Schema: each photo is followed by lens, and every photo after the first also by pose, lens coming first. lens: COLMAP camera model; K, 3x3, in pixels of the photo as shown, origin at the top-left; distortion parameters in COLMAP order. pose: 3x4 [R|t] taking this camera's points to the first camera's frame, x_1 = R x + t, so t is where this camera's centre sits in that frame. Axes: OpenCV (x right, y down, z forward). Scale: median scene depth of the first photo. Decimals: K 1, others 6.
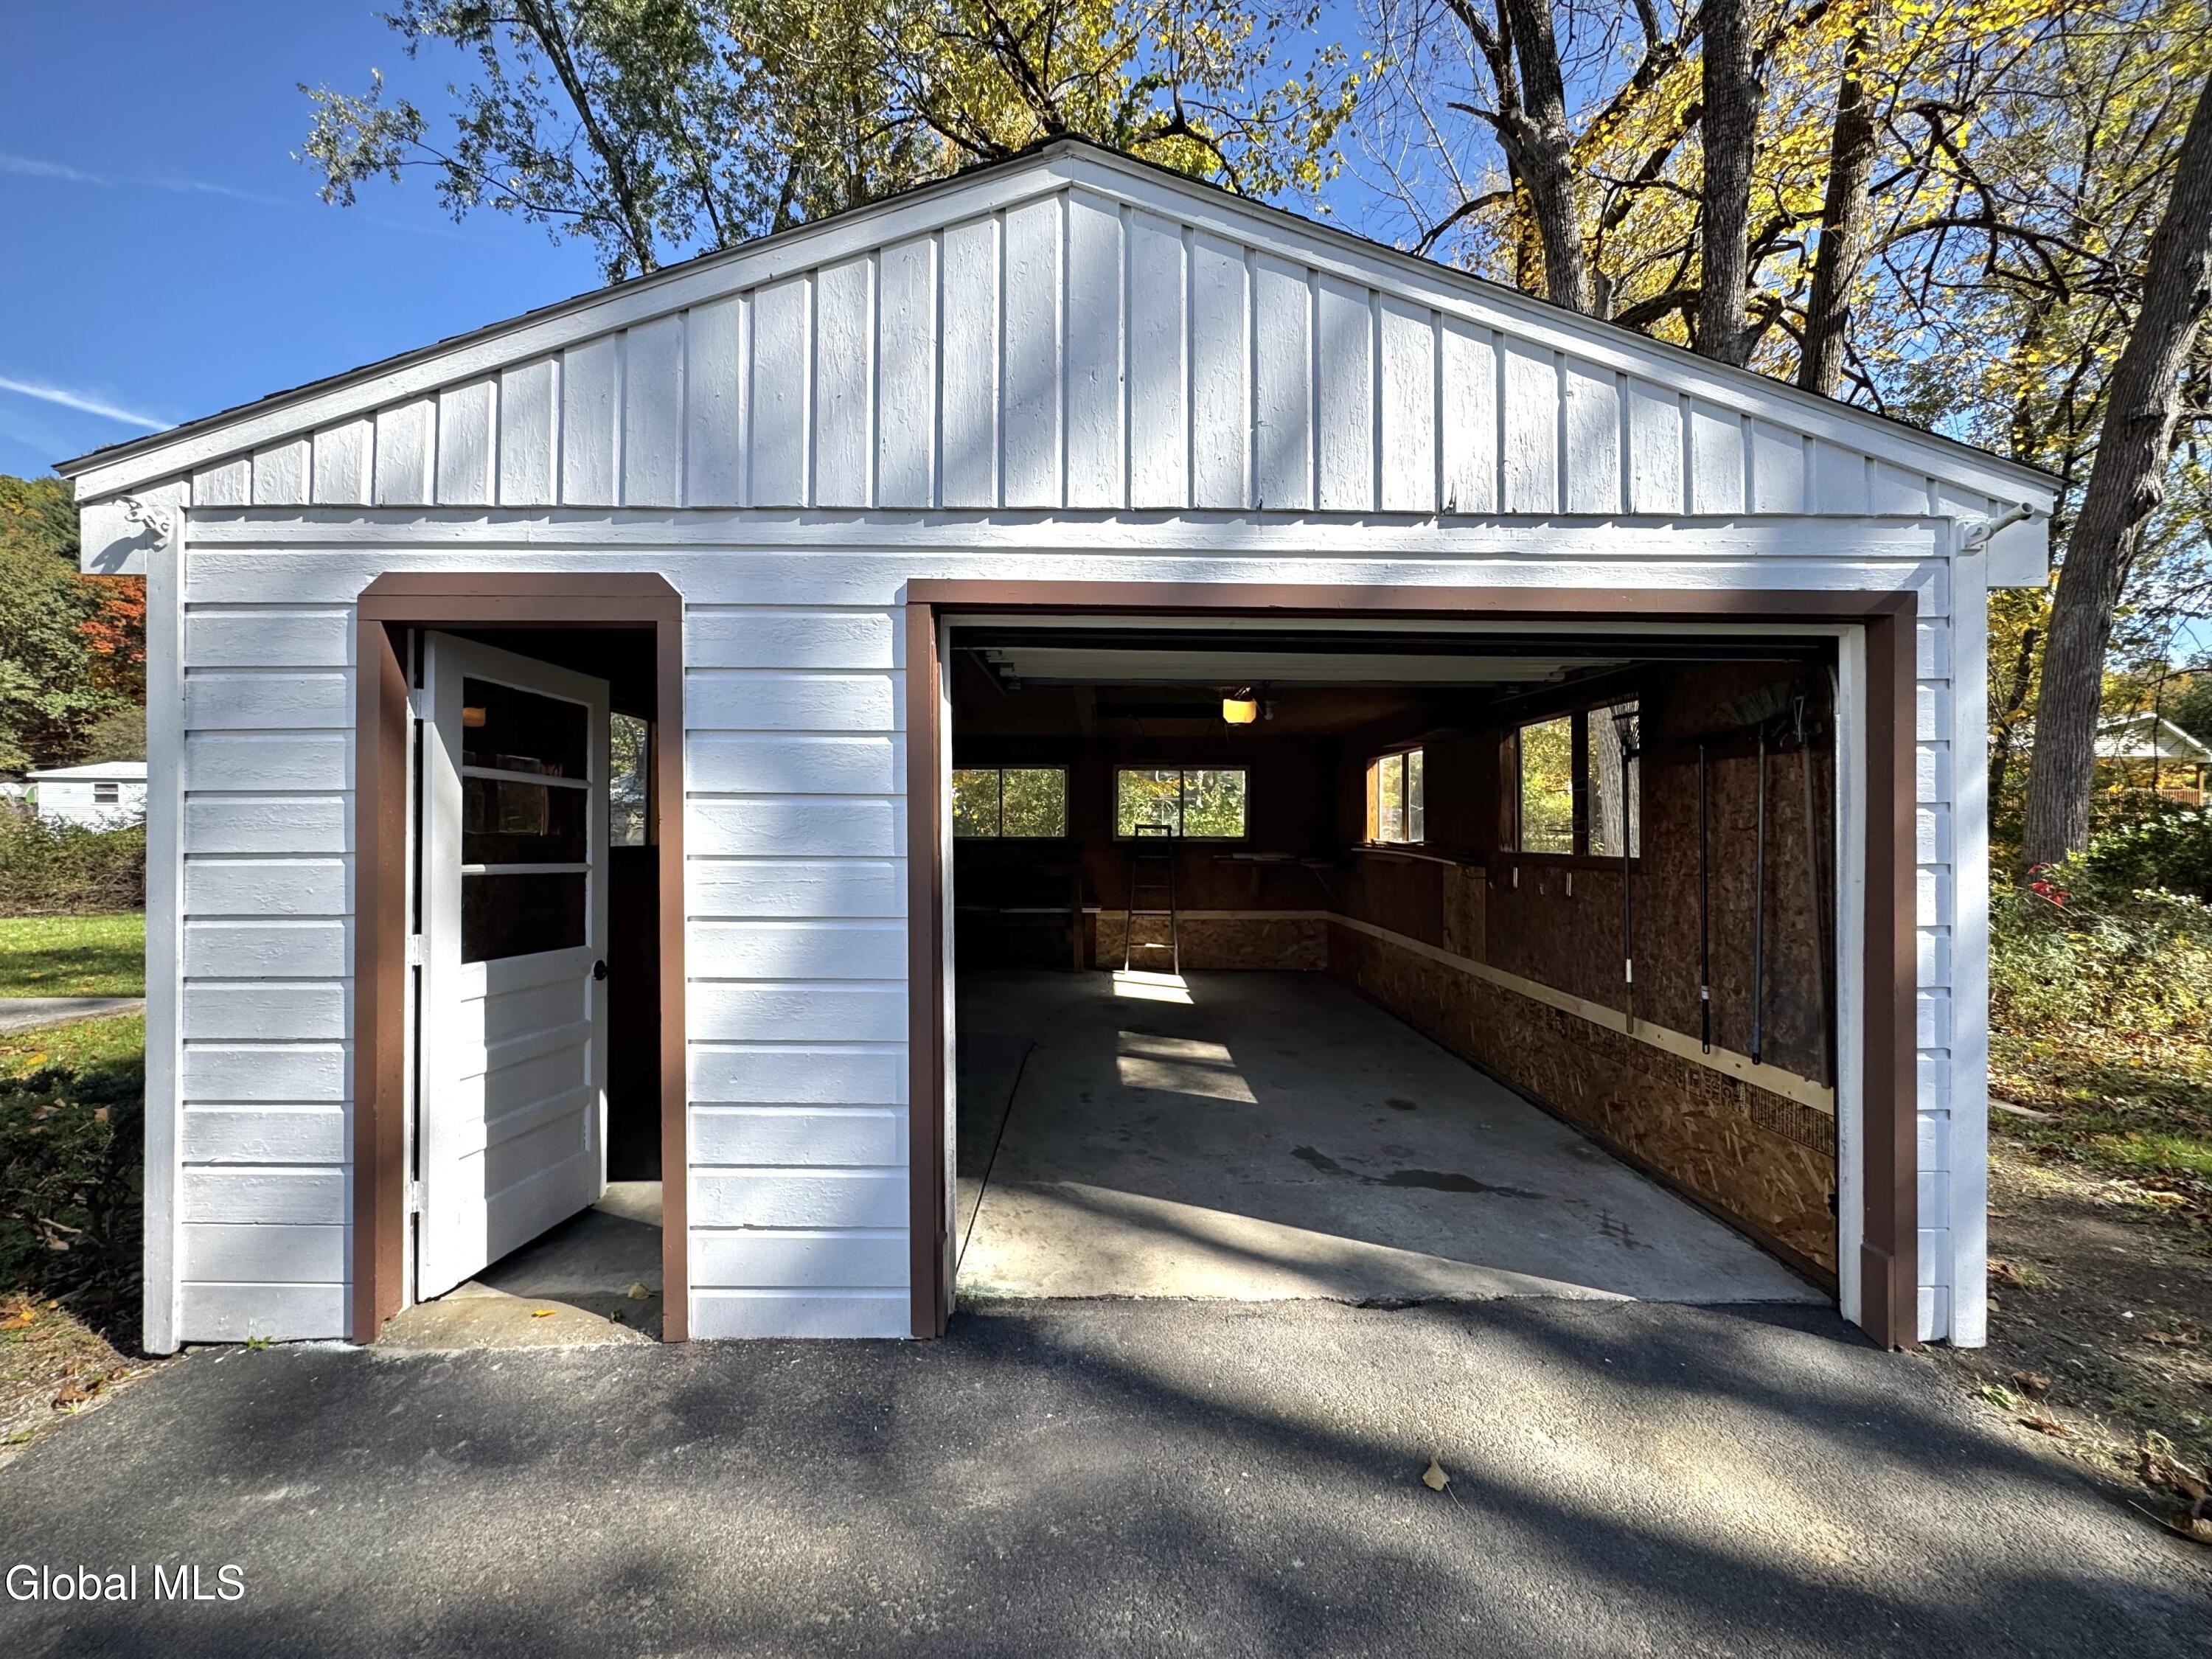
lens RADIAL K [[903.0, 0, 1110.3], [0, 903.0, 825.6], [0, 0, 1]] dist [0.020827, 0.000046]
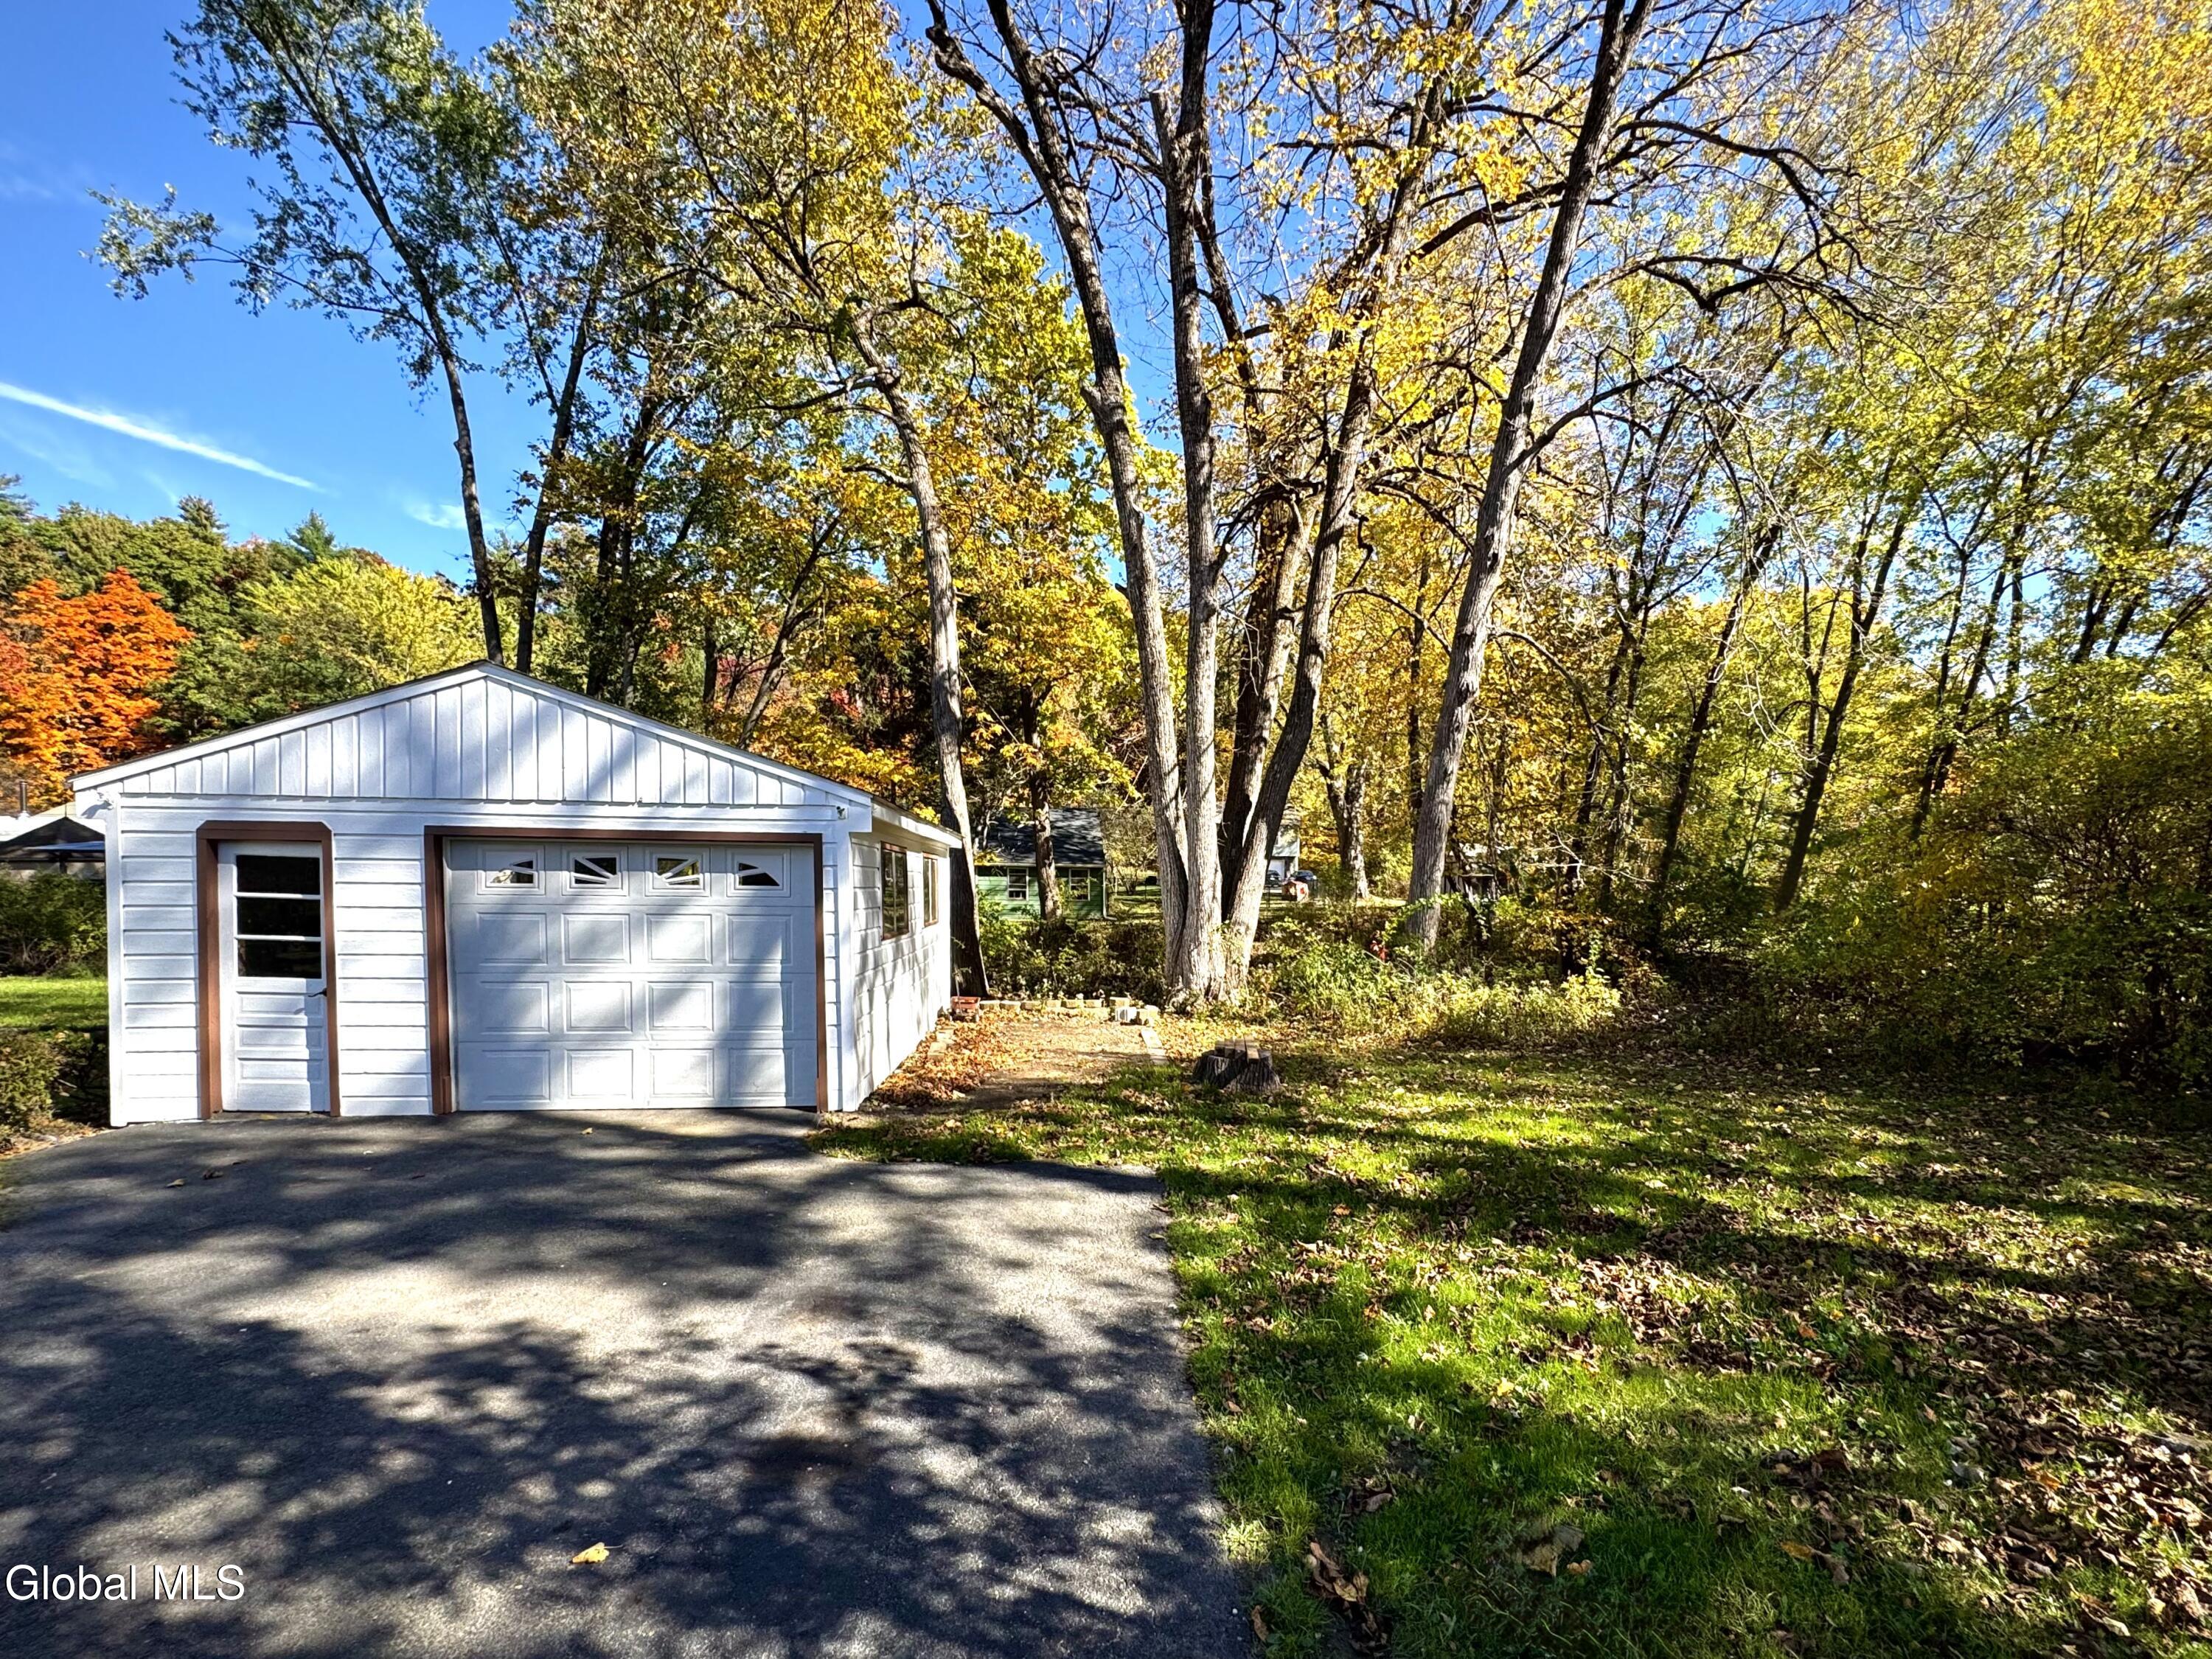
lens RADIAL K [[996.2, 0, 1188.8], [0, 996.2, 918.7], [0, 0, 1]] dist [0.000464, -0.000460]
pose [[0.992728, -0.002636, 0.120351, 1.591980], [-0.001343, 0.999455, 0.032969, -0.096901], [-0.120372, -0.032891, 0.992184, -2.094911]]
